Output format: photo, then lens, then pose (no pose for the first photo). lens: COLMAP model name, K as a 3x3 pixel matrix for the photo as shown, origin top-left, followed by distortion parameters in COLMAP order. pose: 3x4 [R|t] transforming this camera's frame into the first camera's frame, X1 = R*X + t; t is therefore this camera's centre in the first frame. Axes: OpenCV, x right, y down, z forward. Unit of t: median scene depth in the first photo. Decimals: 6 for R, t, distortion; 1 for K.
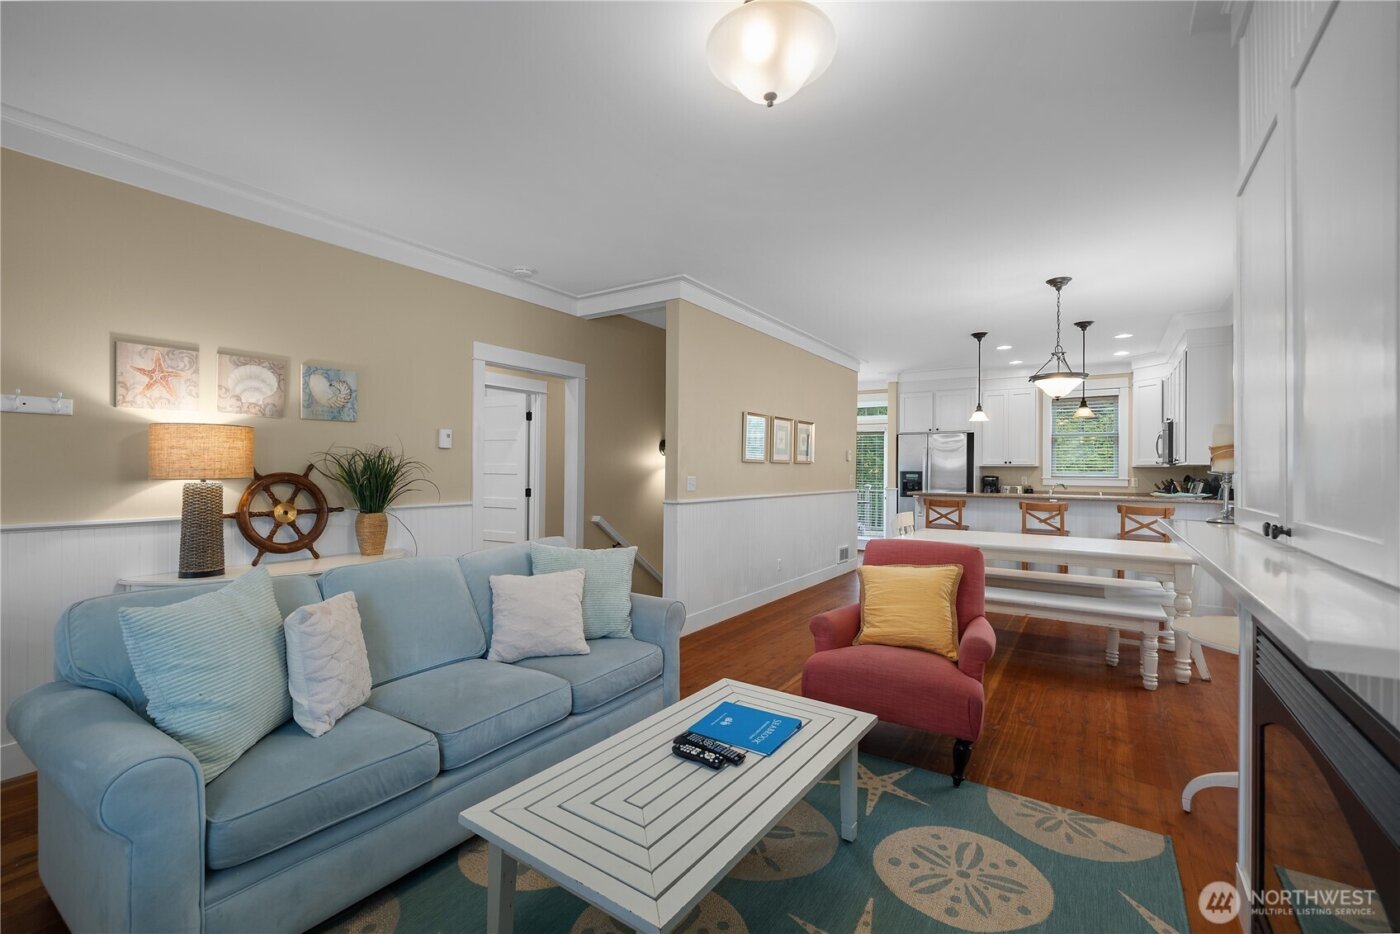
lens RADIAL K [[591.8, 0, 700.0], [0, 591.8, 467.0], [0, 0, 1]] dist [0.001302, 0.000092]
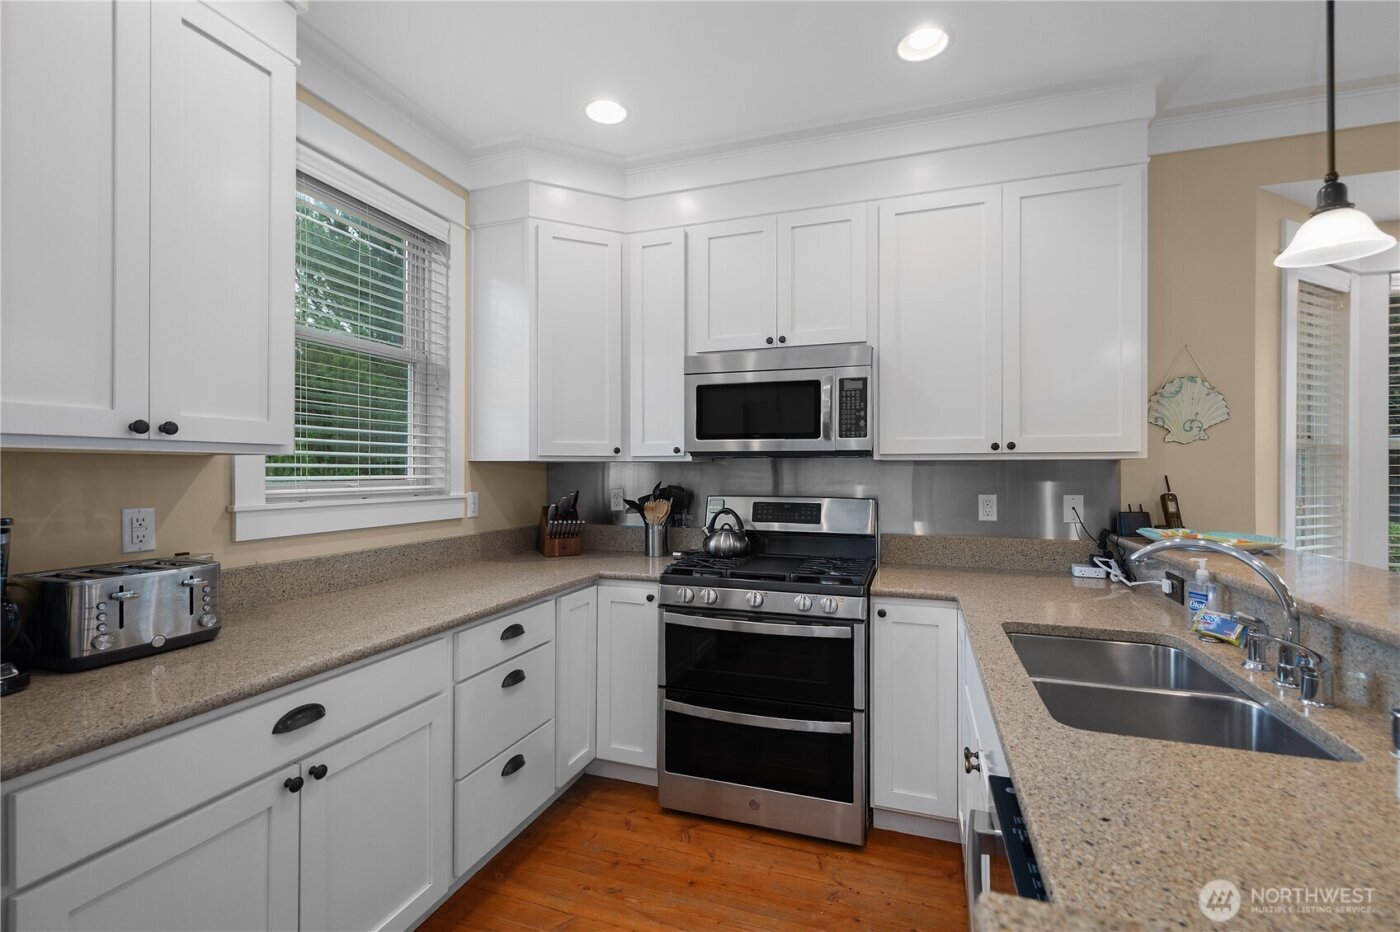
lens RADIAL K [[603.6, 0, 705.0], [0, 603.6, 470.0], [0, 0, 1]] dist [0.002511, 0.000295]
pose [[-0.258703, -0.008998, 0.965915, 0.449640], [-0.007847, 0.999943, 0.007213, 0.002357], [-0.965925, -0.005714, -0.258759, 1.240468]]
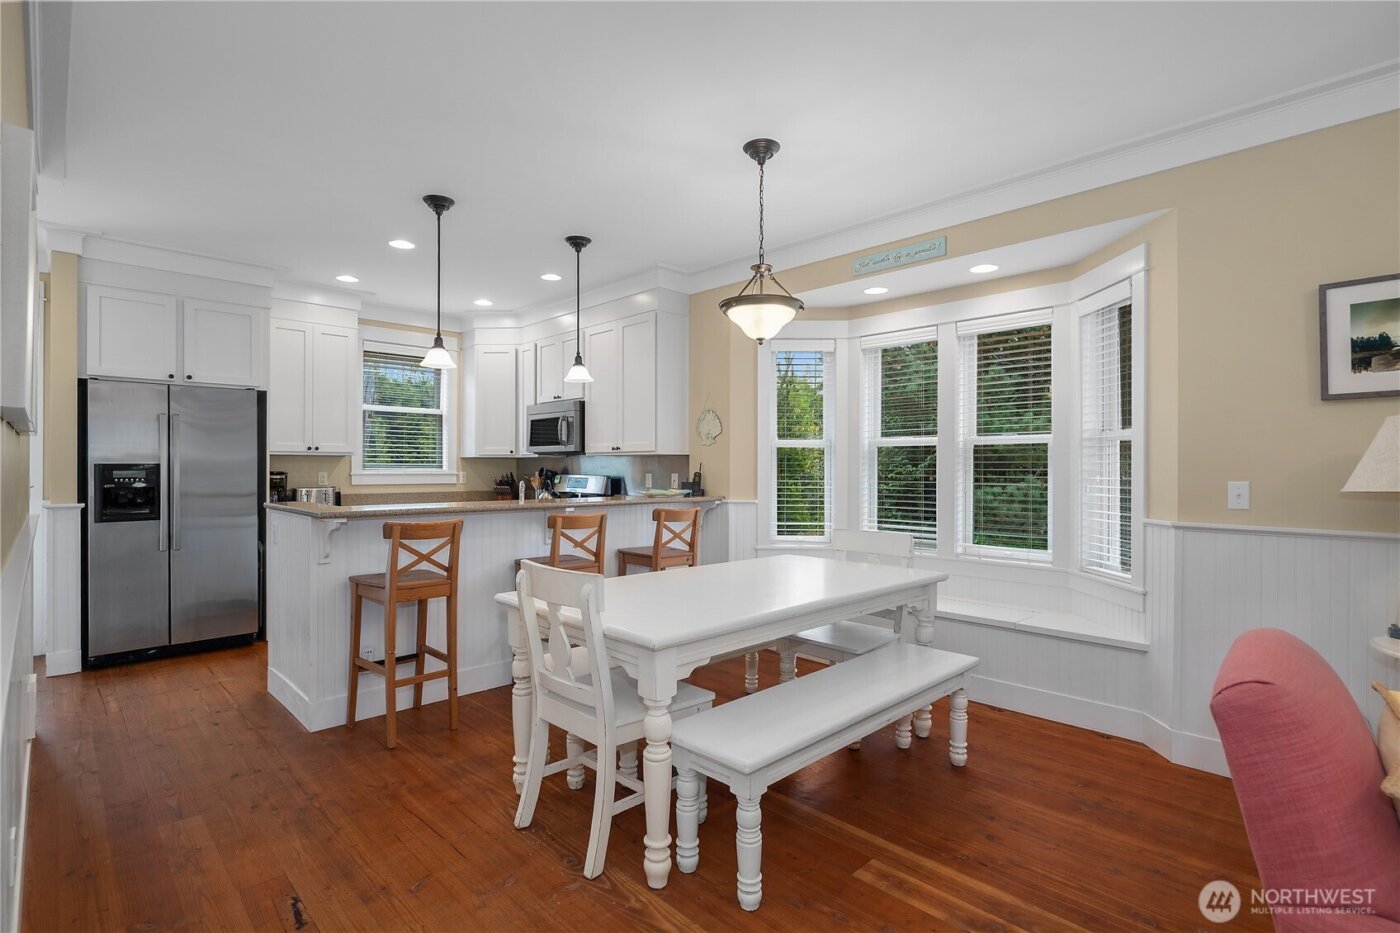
lens RADIAL K [[679.8, 0, 686.1], [0, 679.8, 468.5], [0, 0, 1]] dist [-0.004489, 0.000426]
pose [[0.228419, -0.009207, 0.973519, -0.068571], [-0.005045, 0.999931, 0.010640, 0.004885], [-0.973550, -0.007342, 0.228357, 0.671659]]
